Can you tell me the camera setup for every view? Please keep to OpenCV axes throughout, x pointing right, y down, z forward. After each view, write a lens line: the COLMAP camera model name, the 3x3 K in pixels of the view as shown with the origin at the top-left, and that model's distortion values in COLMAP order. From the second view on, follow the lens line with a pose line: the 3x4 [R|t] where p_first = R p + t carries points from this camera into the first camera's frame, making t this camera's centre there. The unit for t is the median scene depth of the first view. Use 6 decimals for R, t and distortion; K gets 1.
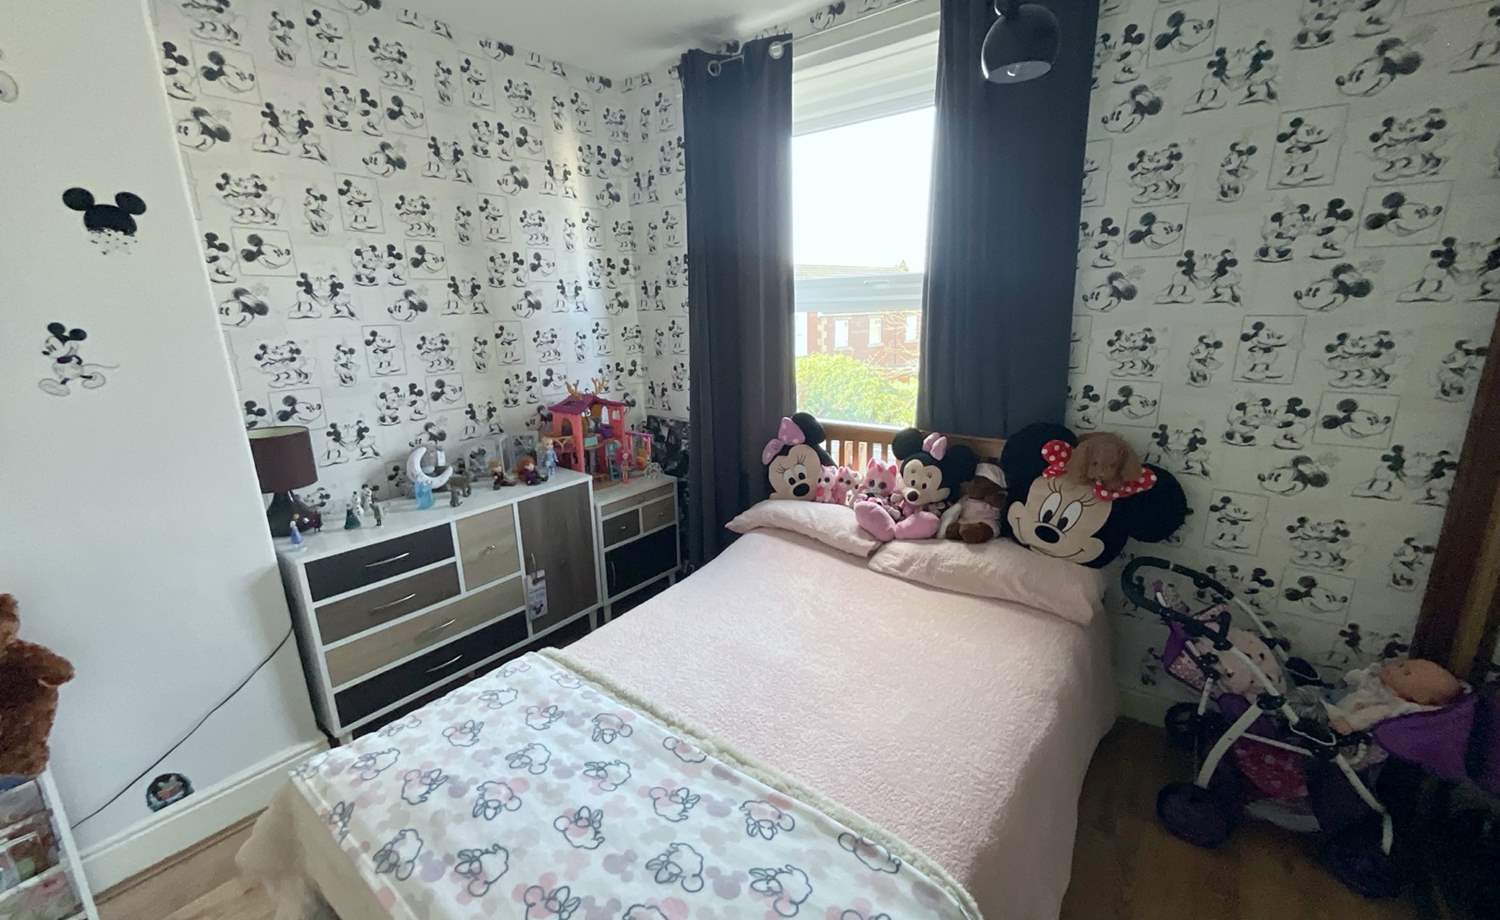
lens RADIAL K [[608.8, 0, 748.9], [0, 608.8, 459.4], [0, 0, 1]] dist [0.000963, -0.002335]
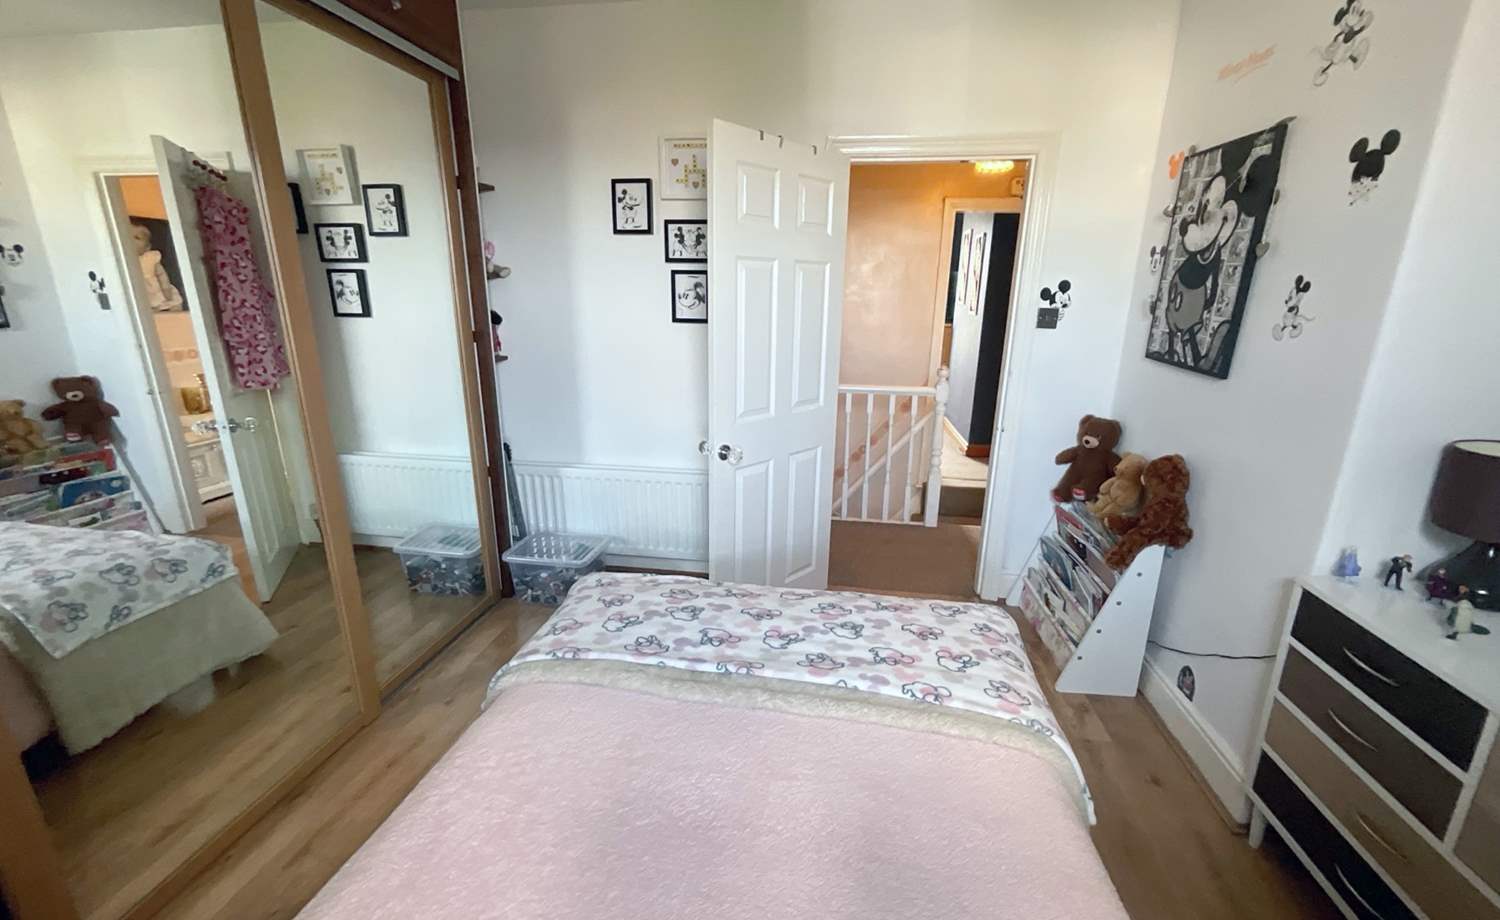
lens RADIAL K [[608.8, 0, 749.1], [0, 608.8, 459.6], [0, 0, 1]] dist [0.000963, -0.002335]
pose [[-0.871190, 0.144765, -0.469118, 0.316526], [-0.109523, 0.874149, 0.473148, -0.346721], [0.478574, 0.463580, -0.745694, 1.503041]]
